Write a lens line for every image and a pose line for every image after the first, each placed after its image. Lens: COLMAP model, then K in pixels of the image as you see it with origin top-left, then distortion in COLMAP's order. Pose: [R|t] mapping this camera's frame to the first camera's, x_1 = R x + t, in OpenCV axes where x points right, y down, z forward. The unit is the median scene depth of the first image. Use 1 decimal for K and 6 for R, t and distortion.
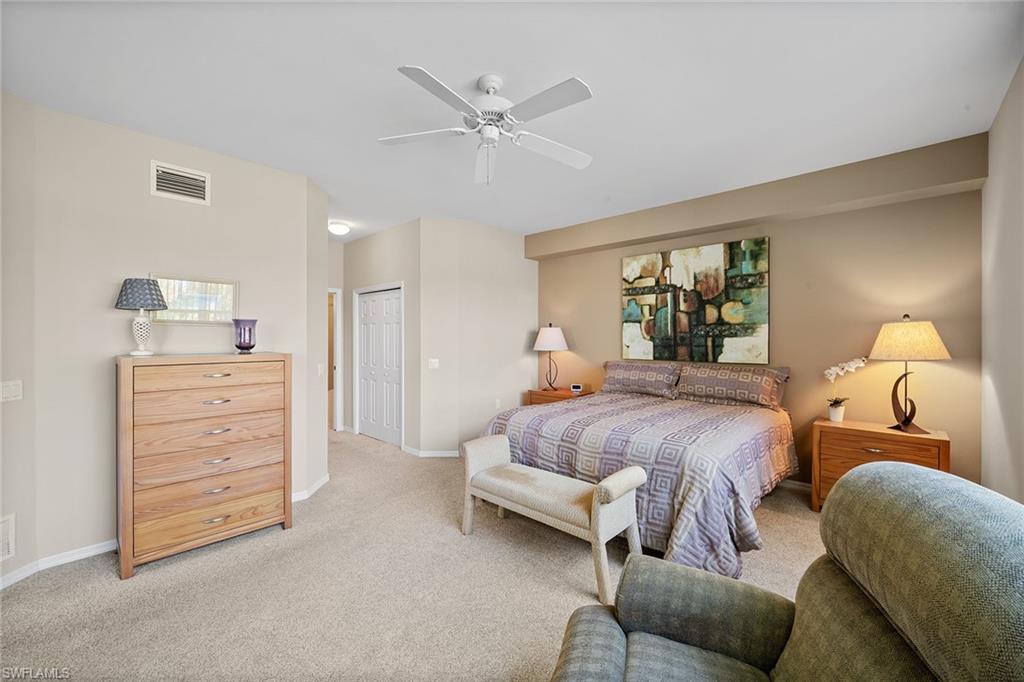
lens RADIAL K [[413.0, 0, 512.0], [0, 413.0, 341.0], [0, 0, 1]] dist [-0.000383, -0.000121]
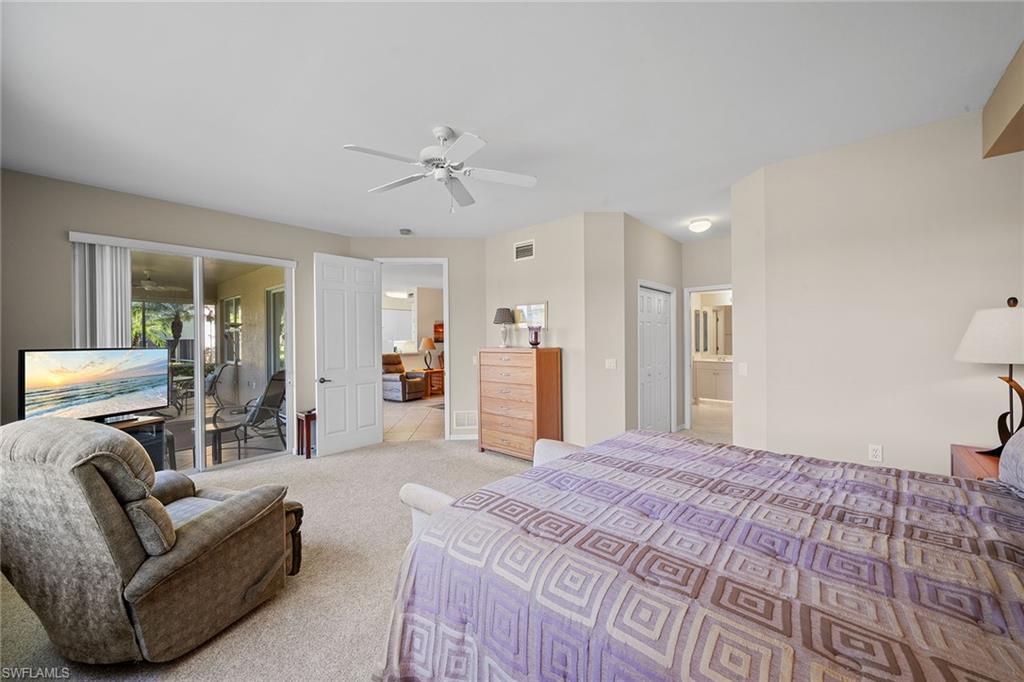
lens RADIAL K [[355.3, 0, 512.0], [0, 355.3, 341.0], [0, 0, 1]] dist [-0.000373, -0.000017]
pose [[0.068495, 0.007890, -0.997620, 0.718541], [0.001721, 0.999966, 0.008026, -0.006077], [0.997650, -0.002266, 0.068479, 0.841494]]
